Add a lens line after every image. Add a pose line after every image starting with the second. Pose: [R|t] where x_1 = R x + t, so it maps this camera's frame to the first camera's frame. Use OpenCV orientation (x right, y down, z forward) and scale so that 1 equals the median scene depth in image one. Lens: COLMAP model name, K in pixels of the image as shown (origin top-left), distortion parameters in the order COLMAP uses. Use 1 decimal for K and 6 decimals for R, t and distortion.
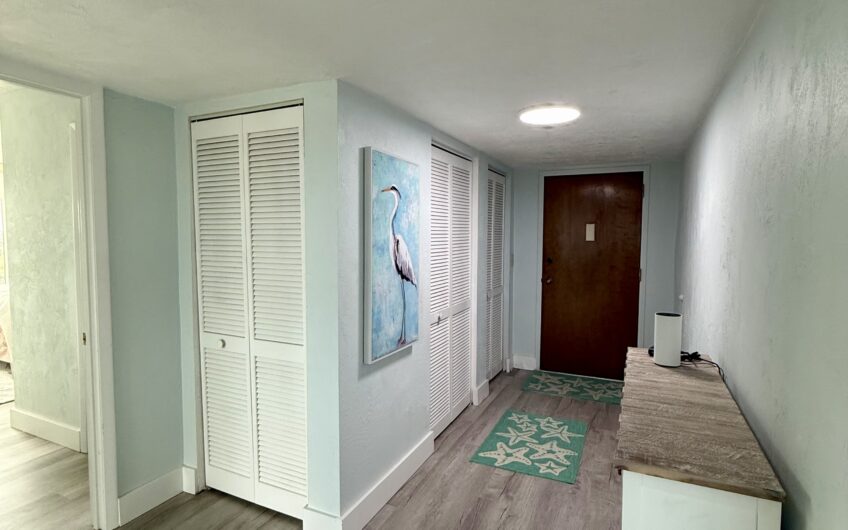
lens RADIAL K [[456.1, 0, 420.7], [0, 456.1, 263.9], [0, 0, 1]] dist [-0.002772, 0.001619]
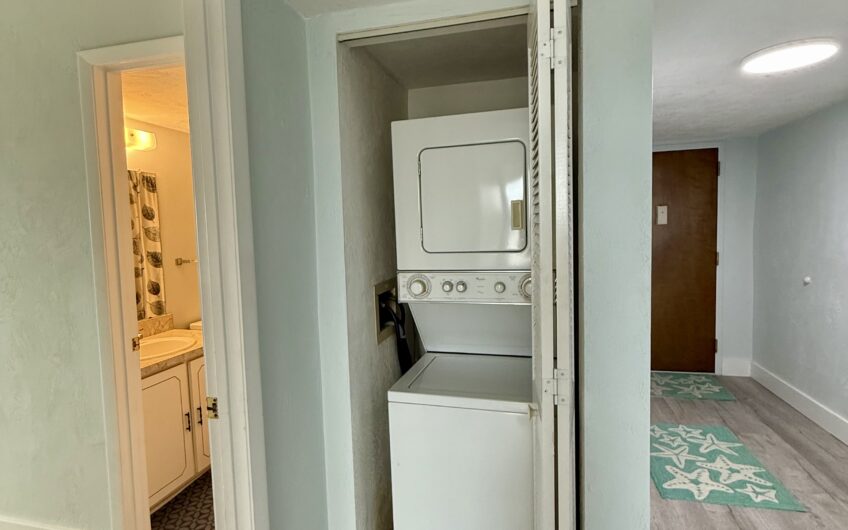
lens RADIAL K [[456.1, 0, 425.8], [0, 456.1, 265.1], [0, 0, 1]] dist [-0.002772, 0.001619]
pose [[0.979785, -0.048291, 0.194140, -0.399494], [0.046257, 0.998817, 0.014999, -0.006563], [-0.194634, -0.005716, 0.980859, 0.273070]]
